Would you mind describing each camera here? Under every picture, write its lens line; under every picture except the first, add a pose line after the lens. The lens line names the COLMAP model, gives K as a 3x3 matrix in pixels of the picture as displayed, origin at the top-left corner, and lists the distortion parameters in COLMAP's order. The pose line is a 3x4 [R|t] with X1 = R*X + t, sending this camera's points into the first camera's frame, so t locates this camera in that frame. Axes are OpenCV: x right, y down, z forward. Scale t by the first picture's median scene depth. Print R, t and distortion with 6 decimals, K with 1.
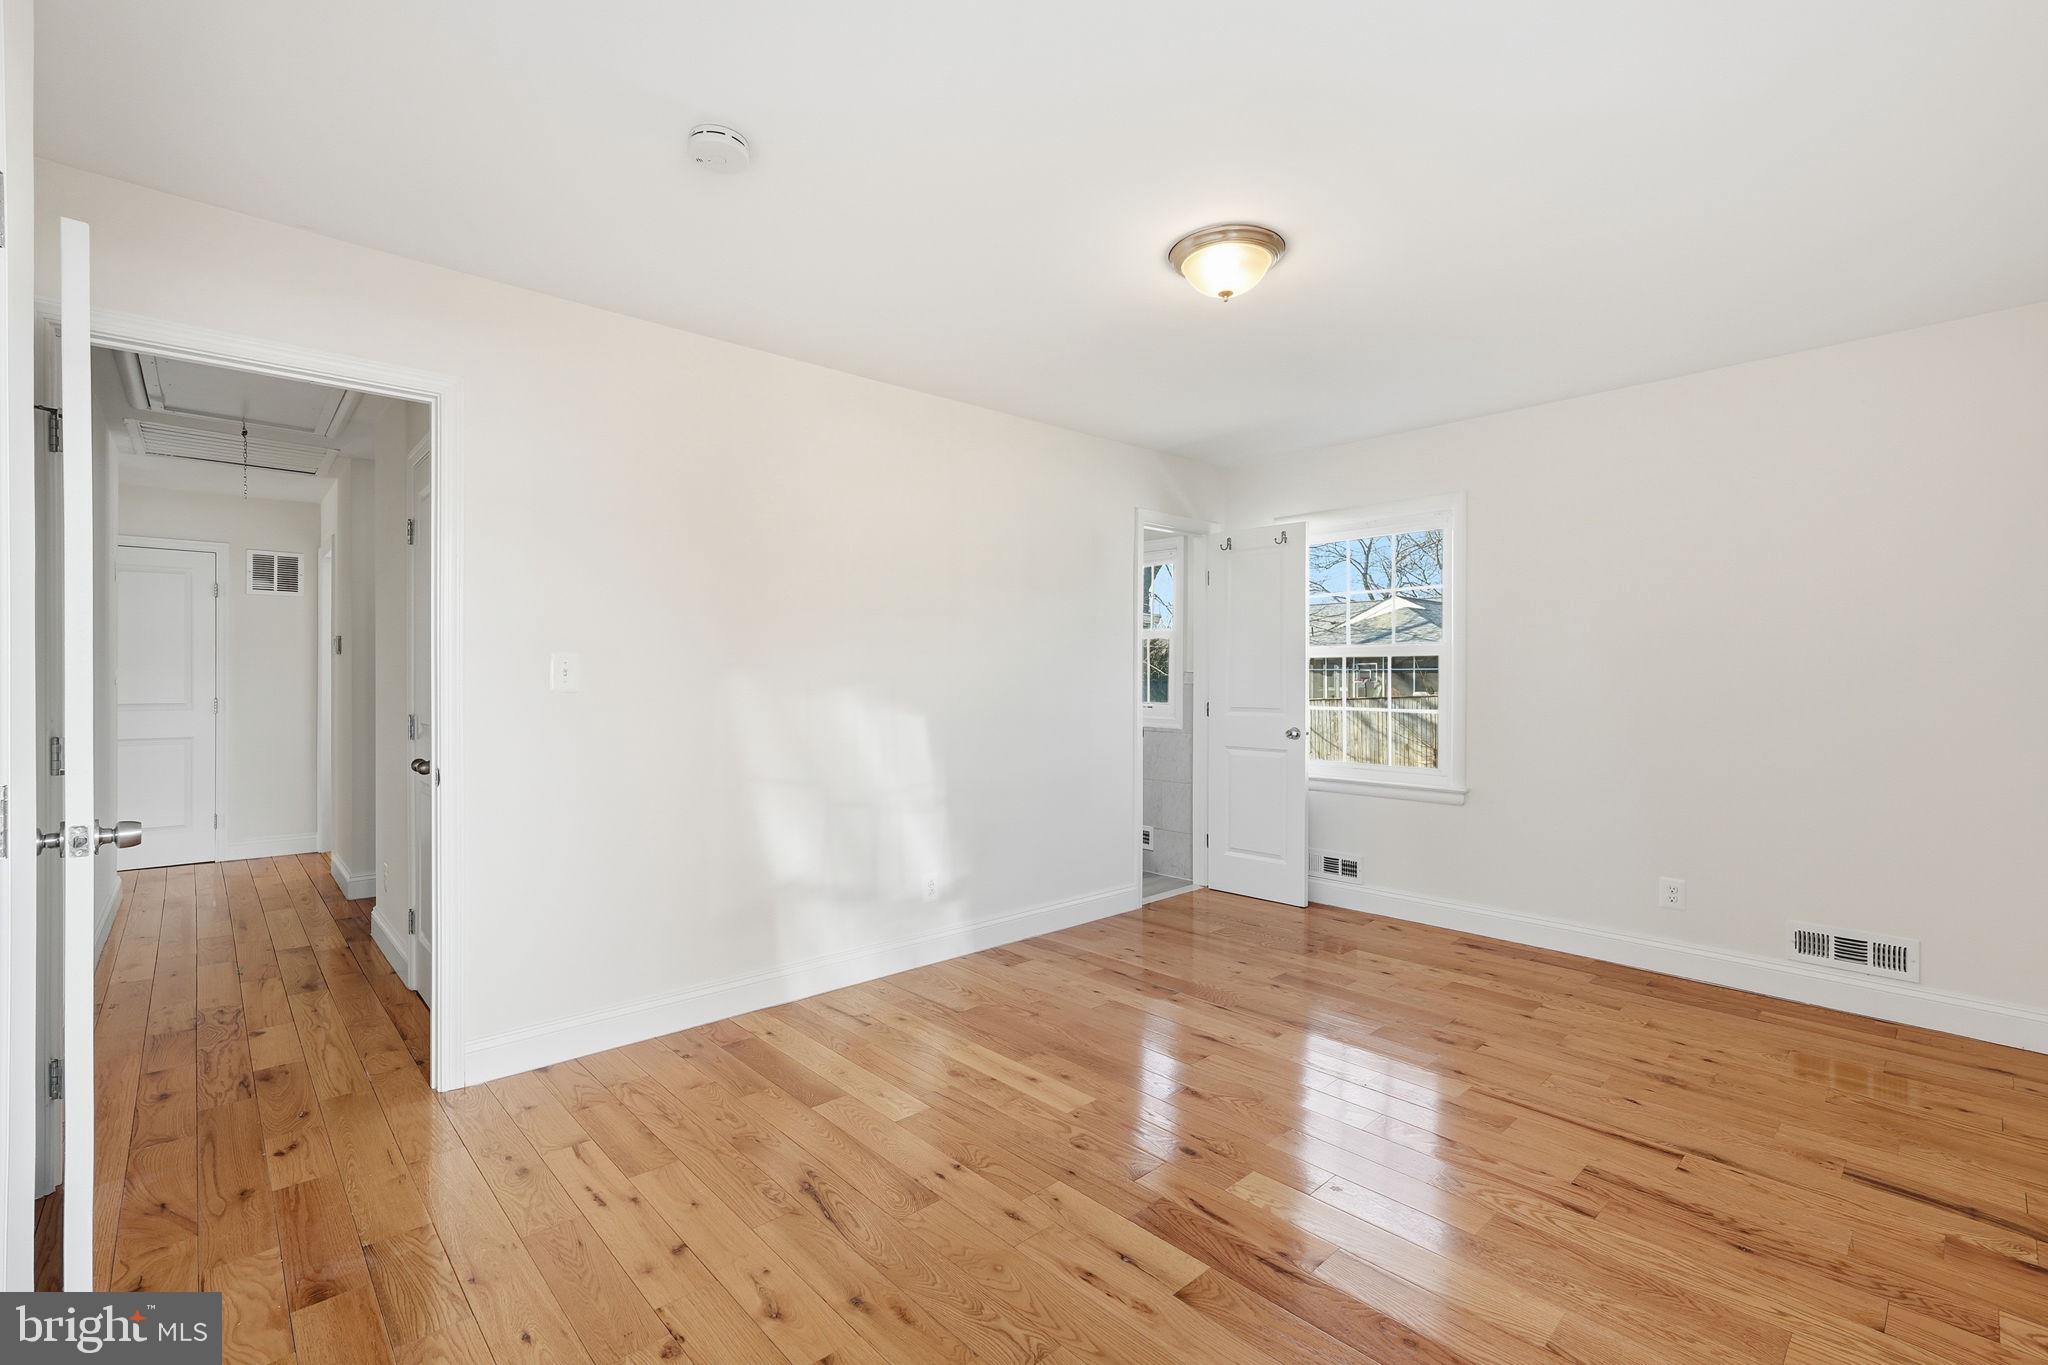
lens RADIAL K [[900.9, 0, 1031.8], [0, 900.9, 689.4], [0, 0, 1]] dist [0.000949, 0.000696]
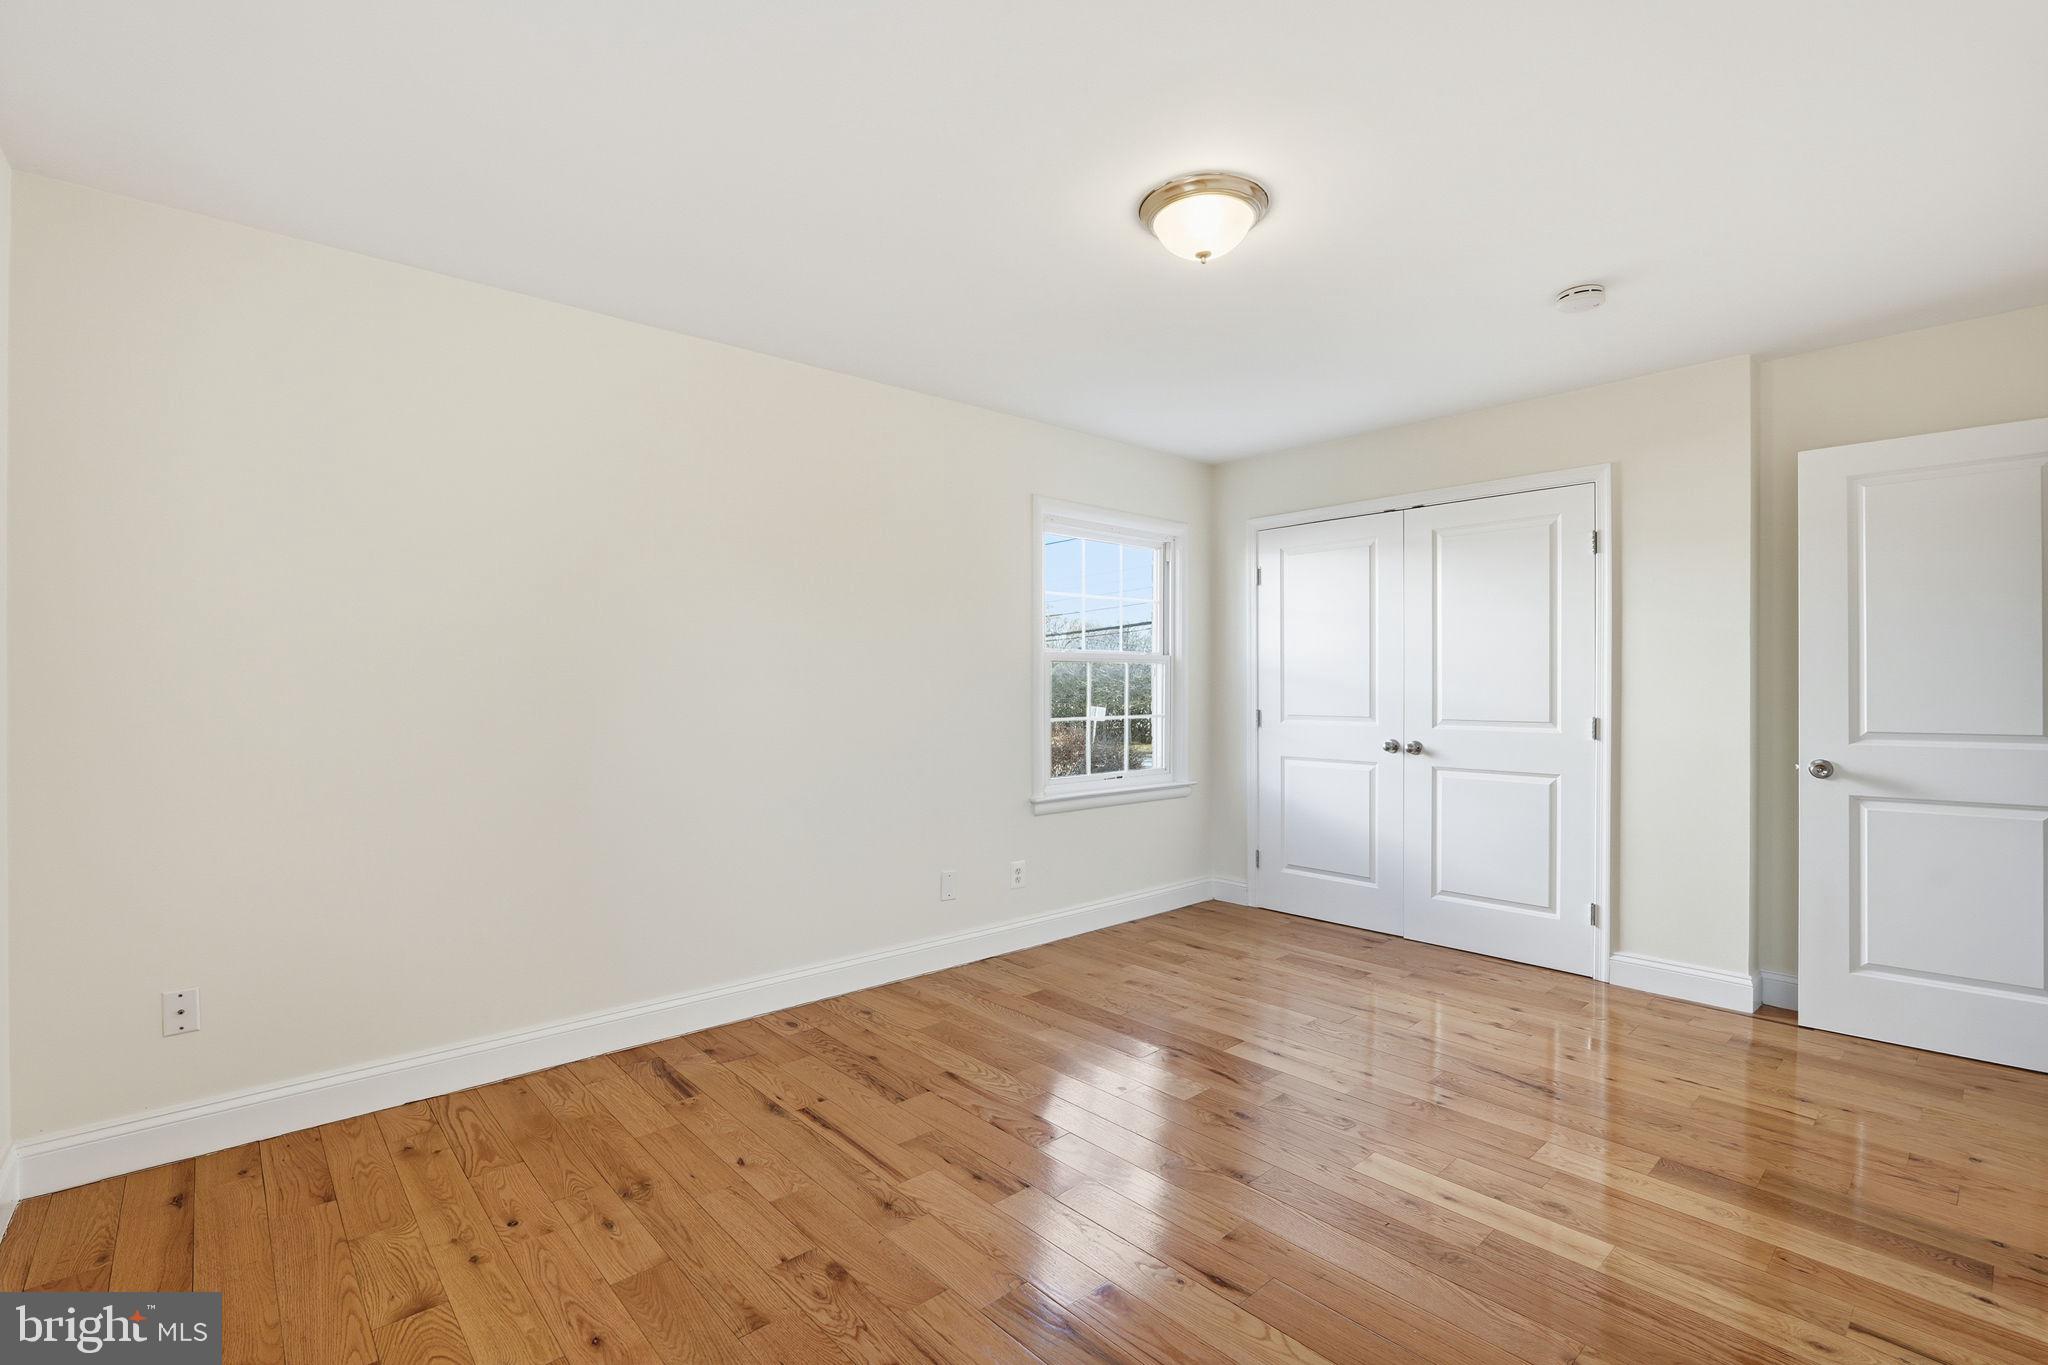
lens RADIAL K [[920.1, 0, 1018.2], [0, 920.1, 698.7], [0, 0, 1]] dist [-0.004314, 0.000769]
pose [[-0.999454, 0.000313, 0.033048, 0.350114], [0.001085, 0.999727, 0.023333, -0.019438], [-0.033032, 0.023357, -0.999181, 1.816216]]
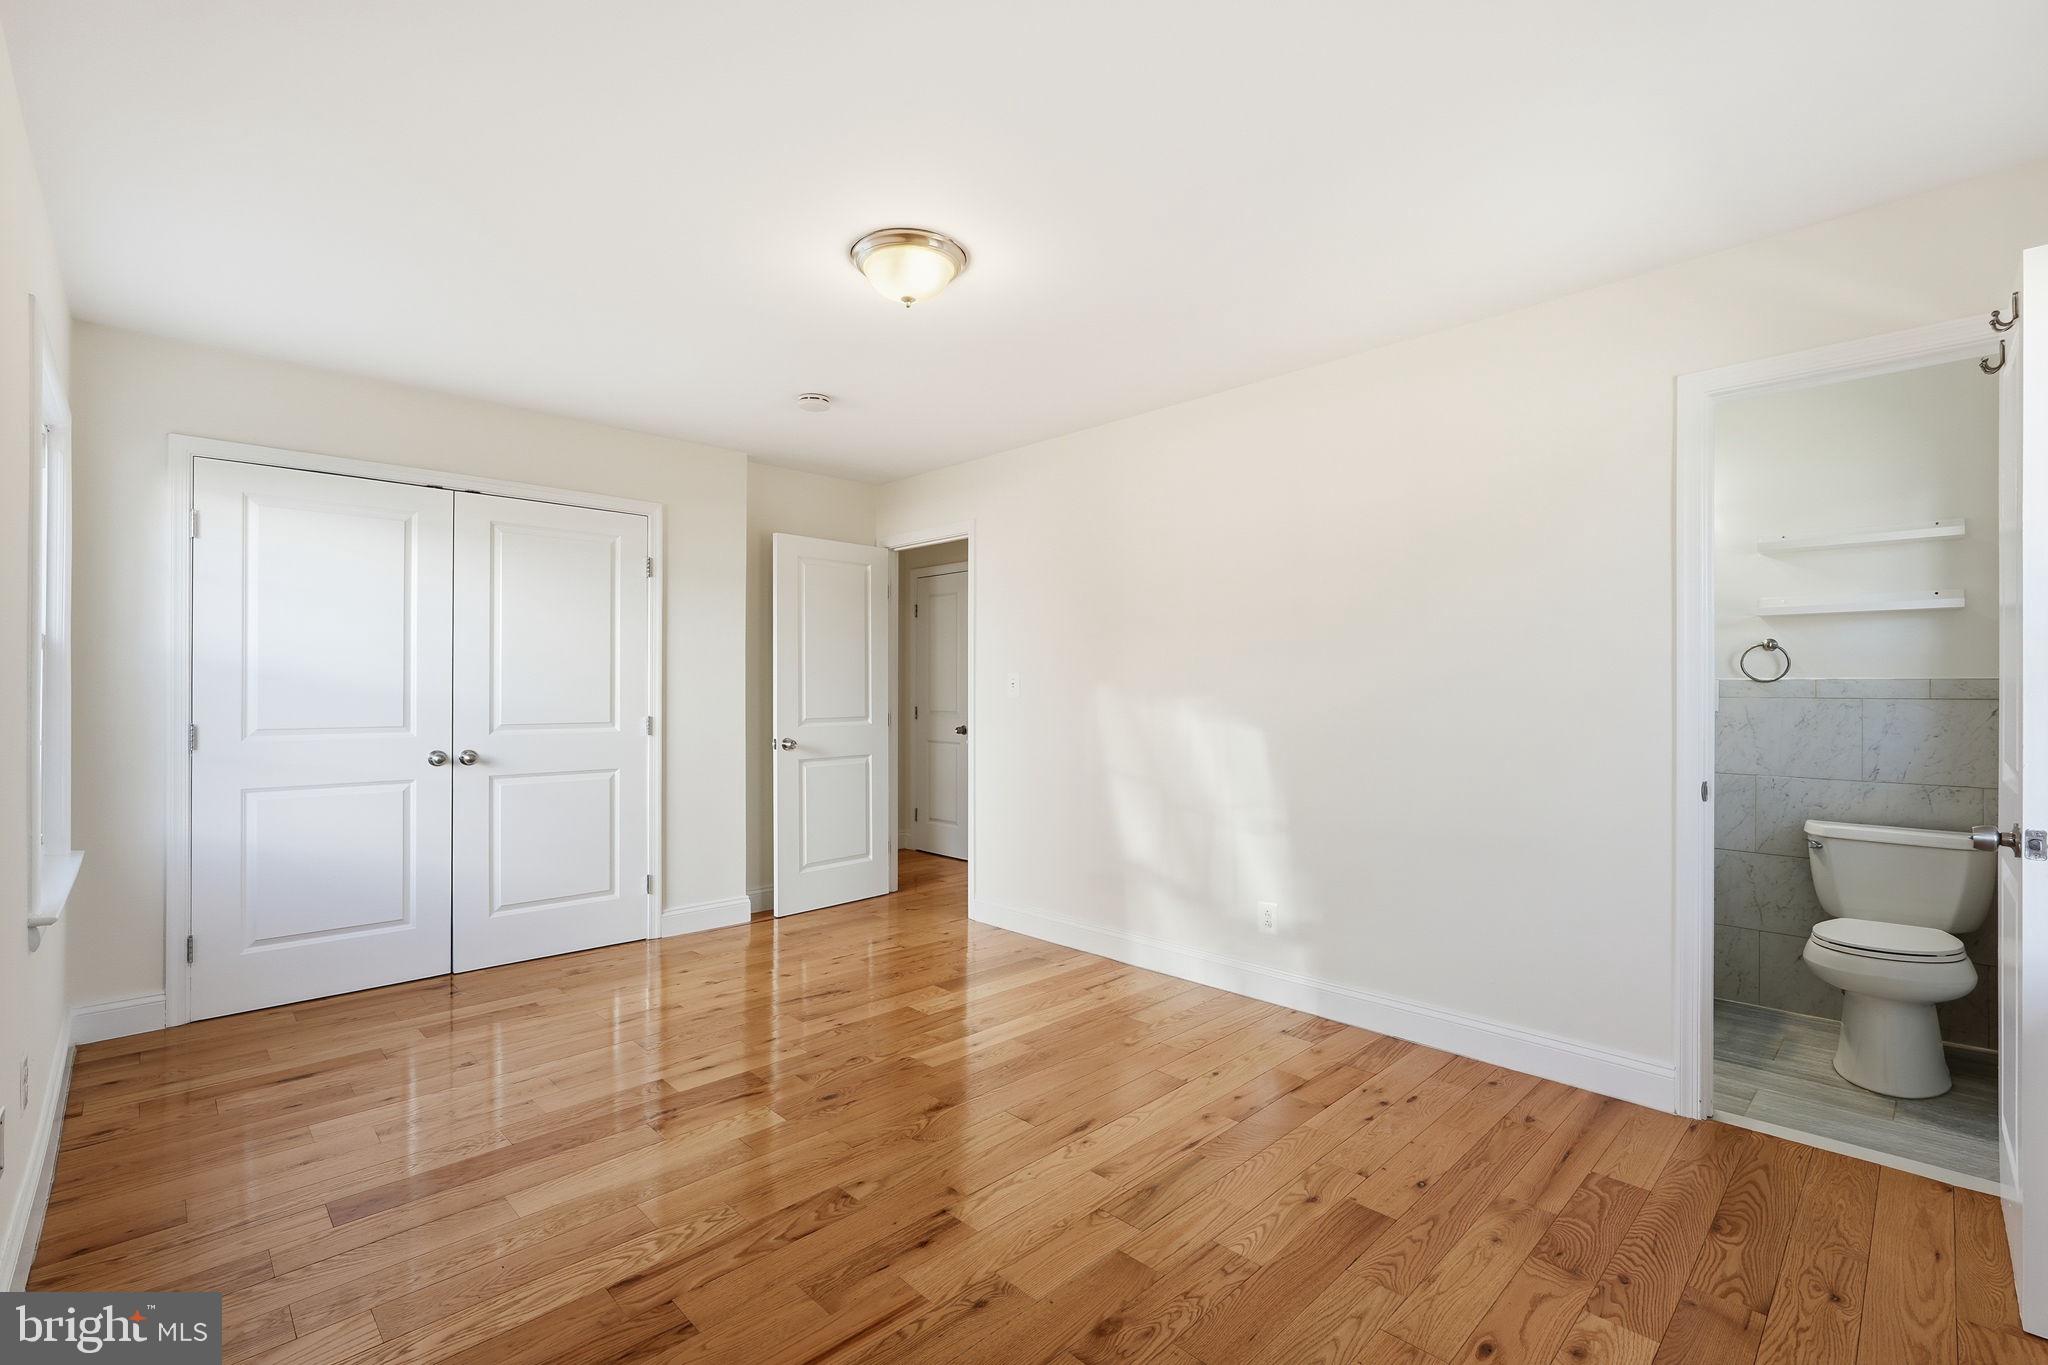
lens RADIAL K [[920.1, 0, 1018.2], [0, 920.1, 698.7], [0, 0, 1]] dist [-0.004314, 0.000769]
pose [[0.007305, 0.007716, -0.999944, 1.156490], [-0.010118, 0.999920, 0.007642, -0.008304], [0.999922, 0.010062, 0.007383, 1.051685]]
